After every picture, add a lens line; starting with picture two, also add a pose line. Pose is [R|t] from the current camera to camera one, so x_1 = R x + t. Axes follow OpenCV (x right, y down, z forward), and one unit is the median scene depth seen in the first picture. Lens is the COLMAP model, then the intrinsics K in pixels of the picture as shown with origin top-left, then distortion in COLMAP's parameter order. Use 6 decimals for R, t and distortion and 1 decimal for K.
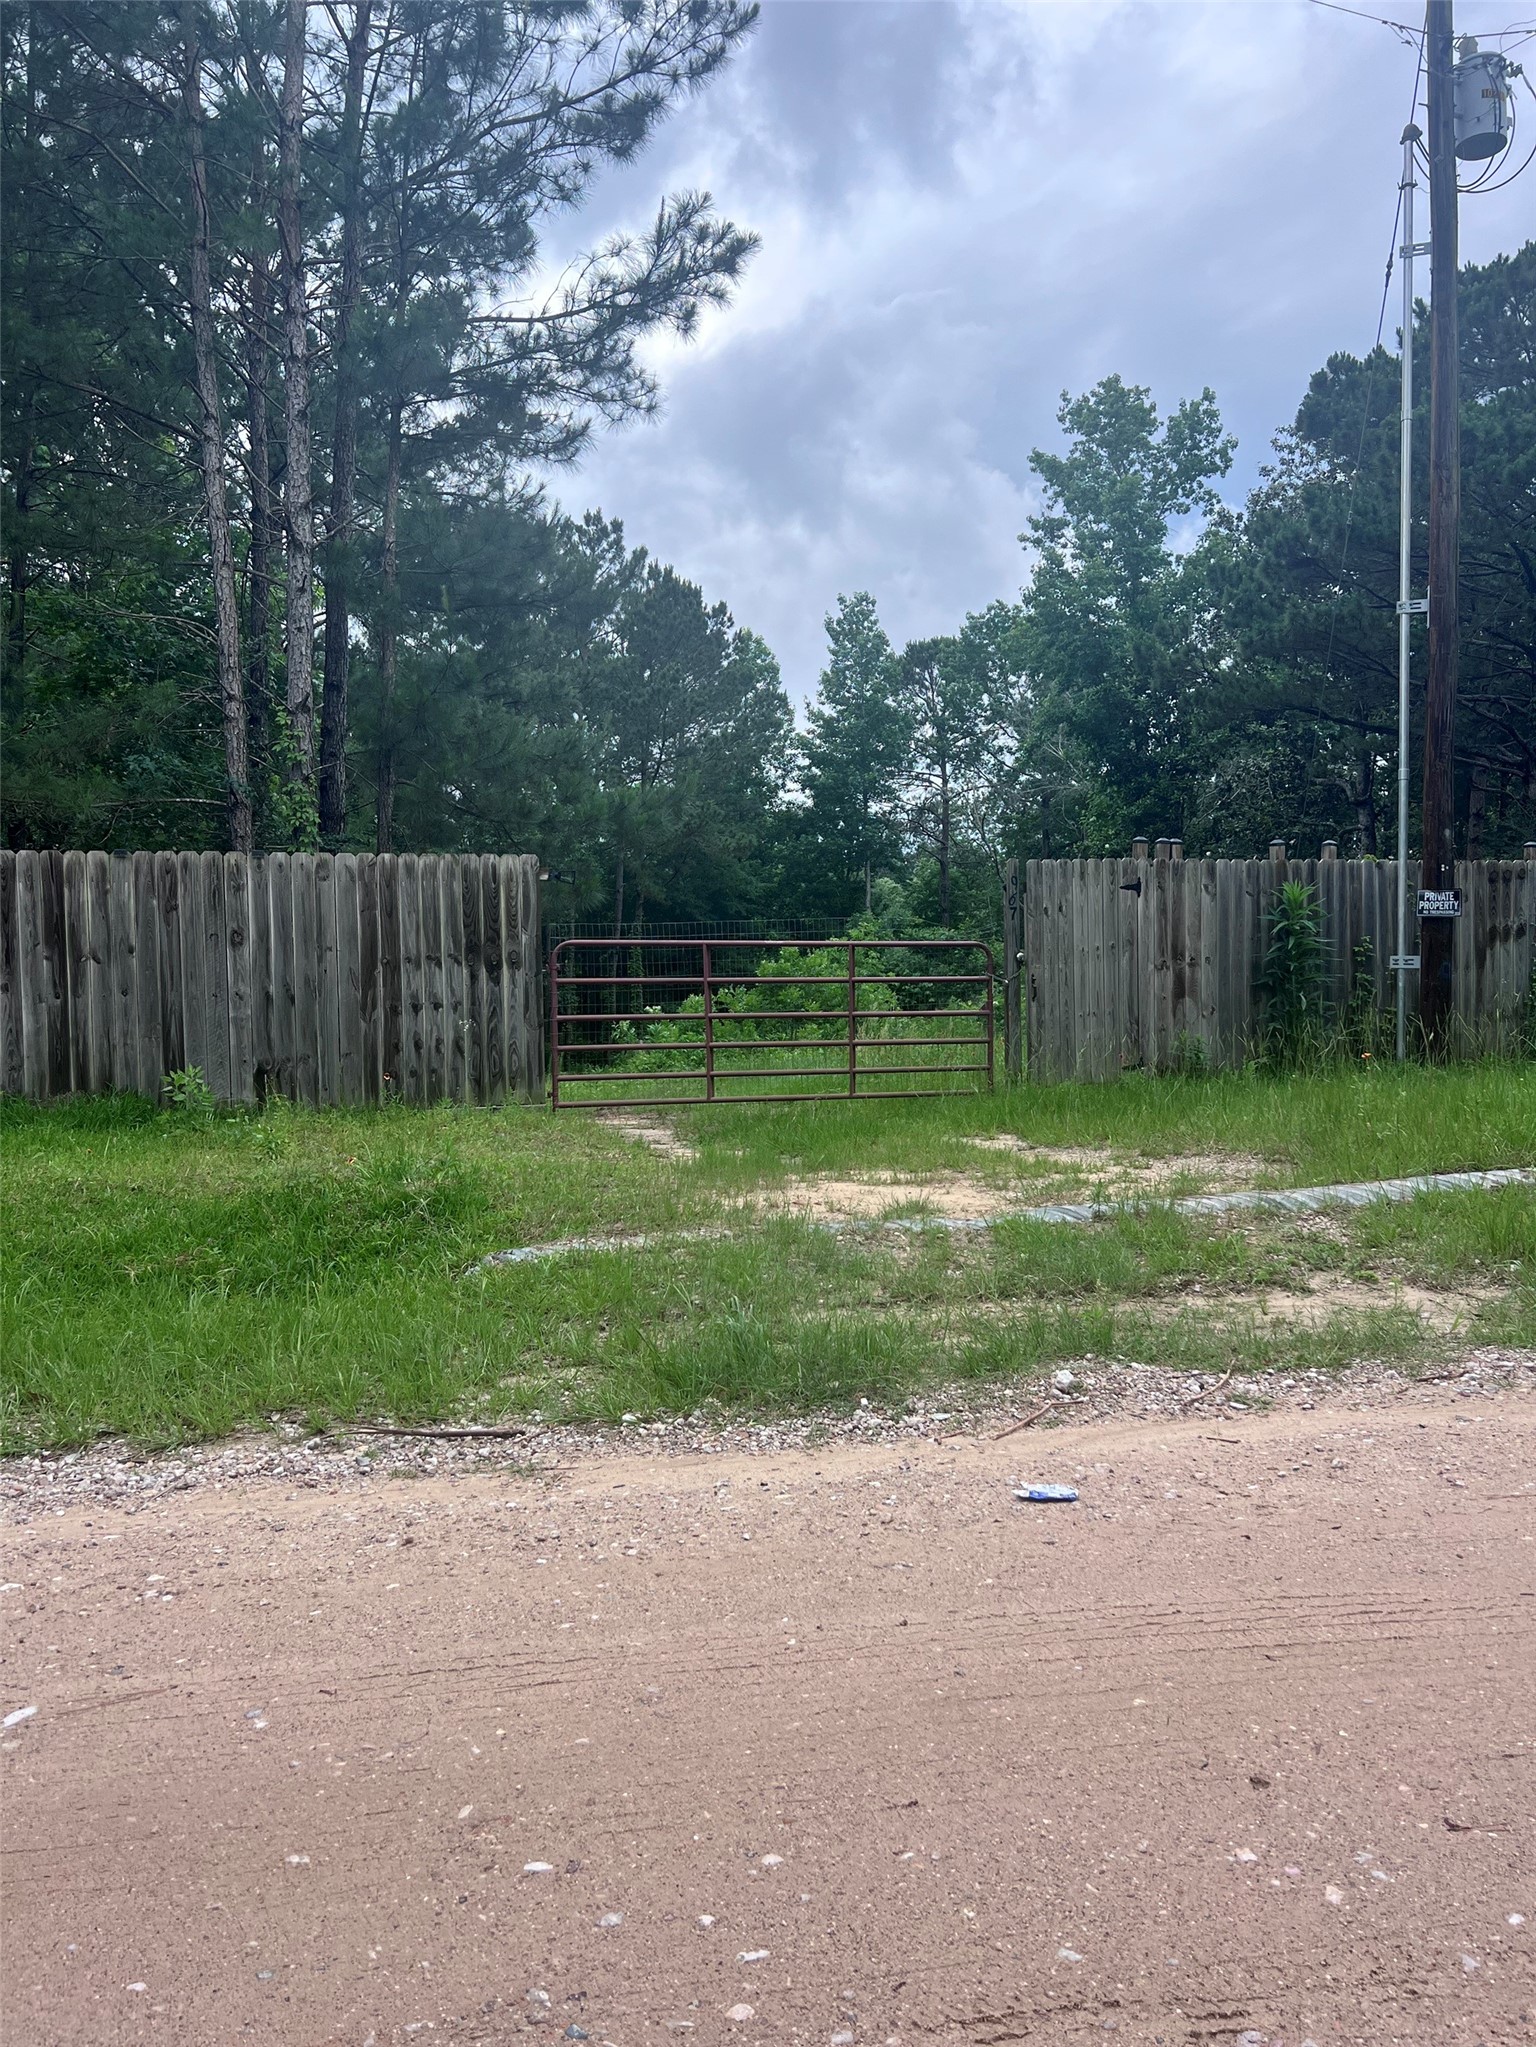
lens RADIAL K [[1548.3, 0, 767.5], [0, 1548.3, 1113.6], [0, 0, 1]] dist [-0.003750, -0.003766]
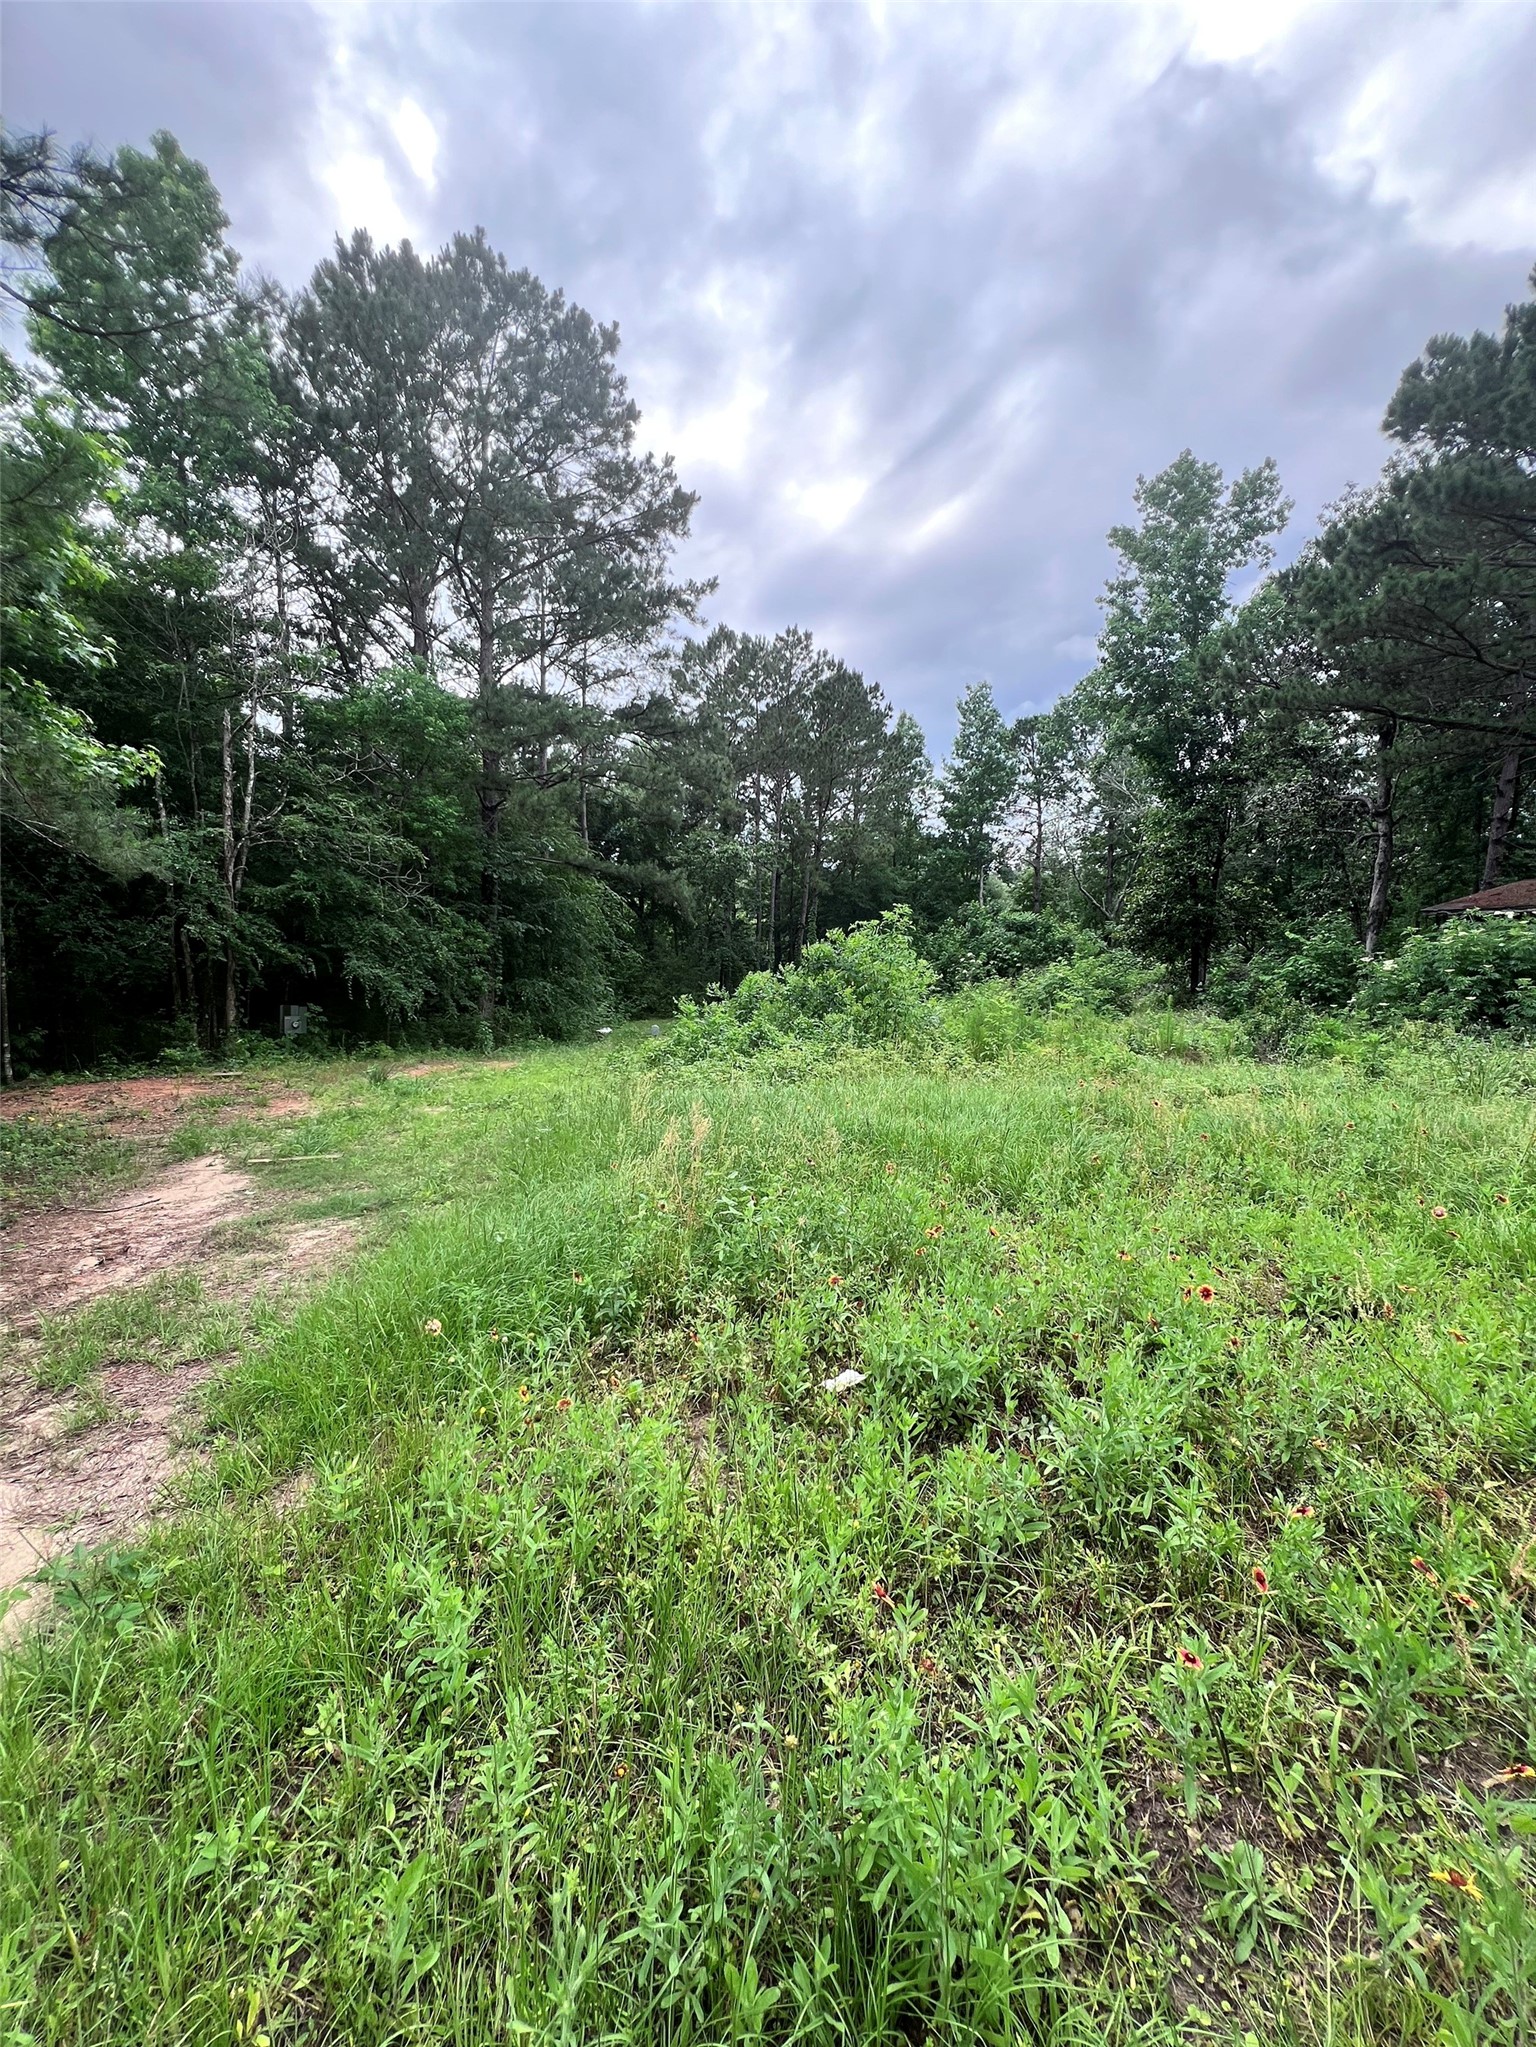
lens RADIAL K [[821.8, 0, 770.0], [0, 821.8, 1024.2], [0, 0, 1]] dist [0.001337, 0.001969]
pose [[0.977779, 0.031277, -0.207290, 0.034950], [-0.027910, 0.999427, 0.019148, -0.021771], [0.207770, -0.012937, 0.978092, 0.192101]]
